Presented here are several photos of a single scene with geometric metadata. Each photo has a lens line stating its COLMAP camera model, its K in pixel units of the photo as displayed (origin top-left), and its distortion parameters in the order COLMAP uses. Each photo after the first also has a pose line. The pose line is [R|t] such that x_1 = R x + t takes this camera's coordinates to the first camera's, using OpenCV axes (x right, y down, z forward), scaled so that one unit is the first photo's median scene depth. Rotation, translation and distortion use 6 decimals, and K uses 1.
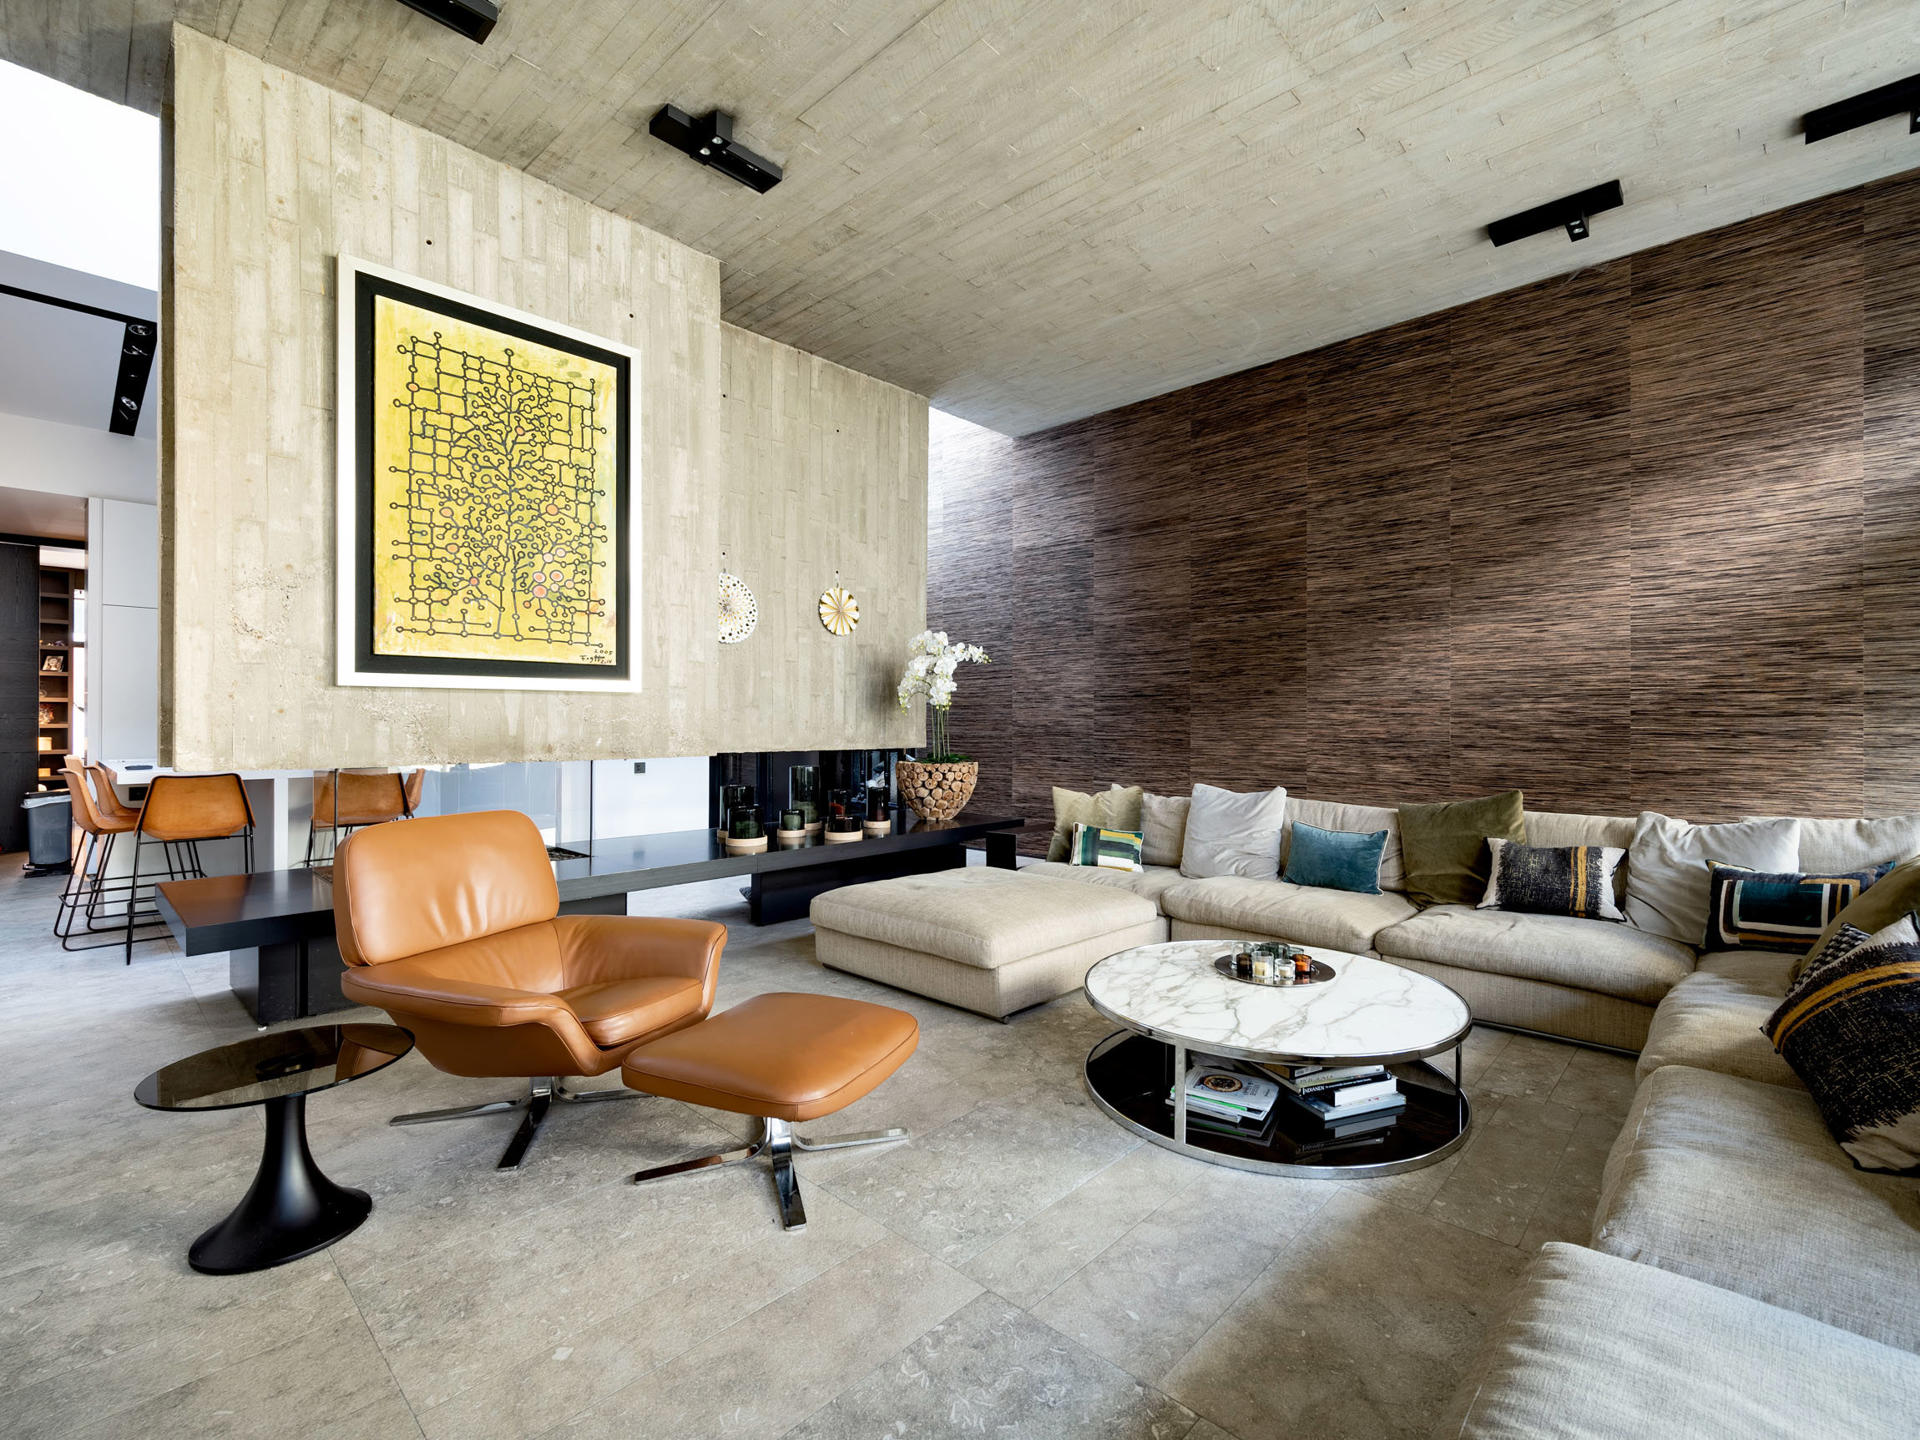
lens RADIAL K [[875.1, 0, 969.8], [0, 875.1, 727.2], [0, 0, 1]] dist [0.004187, -0.000446]
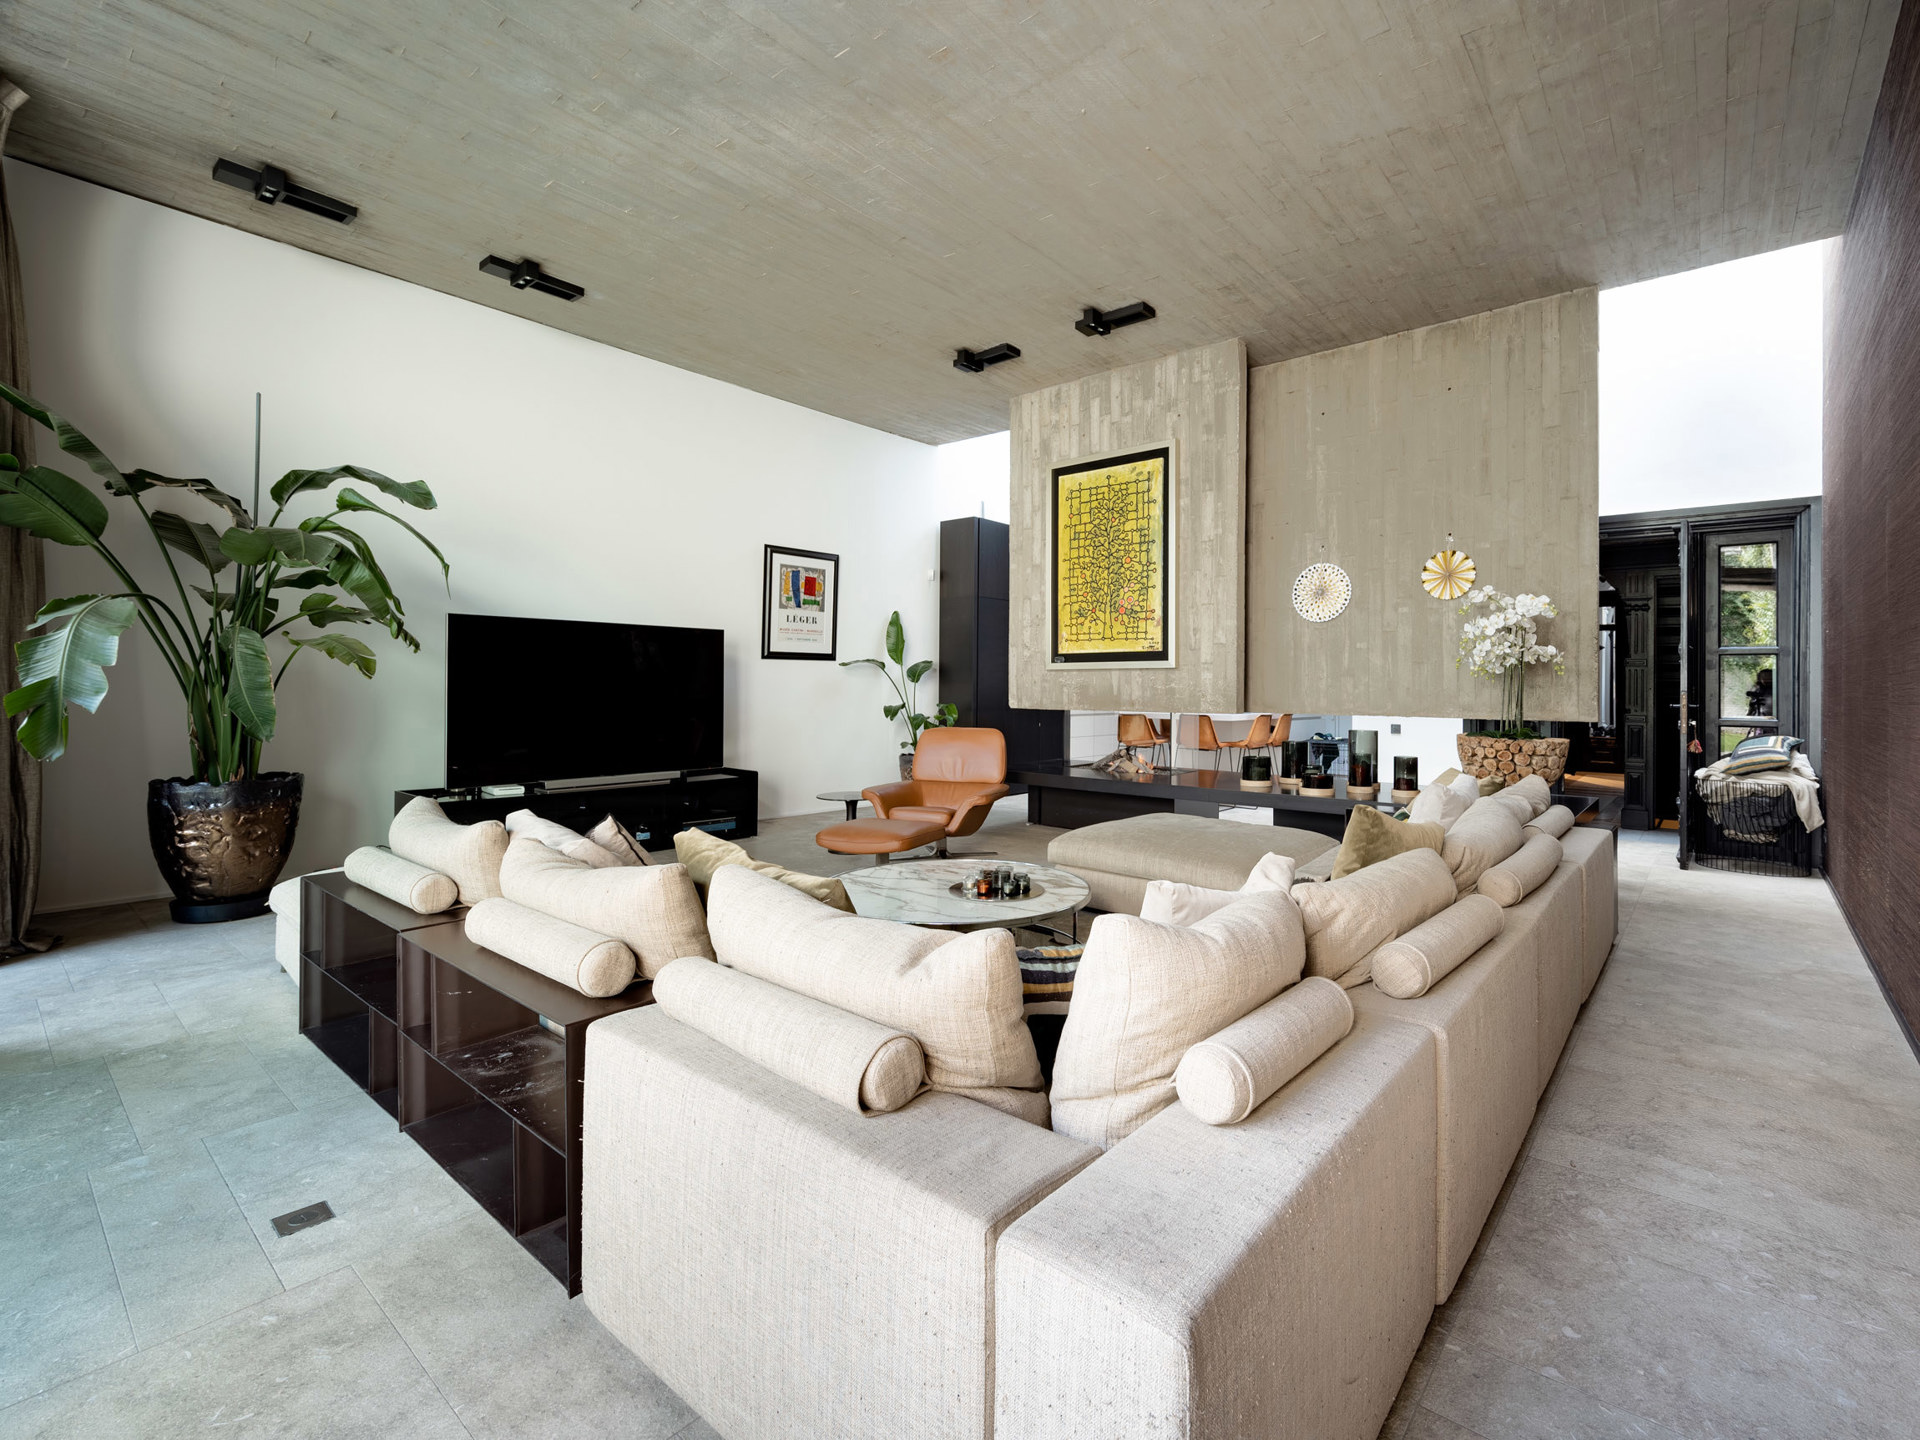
lens RADIAL K [[875.1, 0, 980.6], [0, 875.1, 699.1], [0, 0, 1]] dist [0.004187, -0.000446]
pose [[0.034438, 0.011487, -0.999341, 1.155588], [-0.012373, 0.999862, 0.011066, 0.001183], [0.999330, 0.011984, 0.034576, 0.649294]]
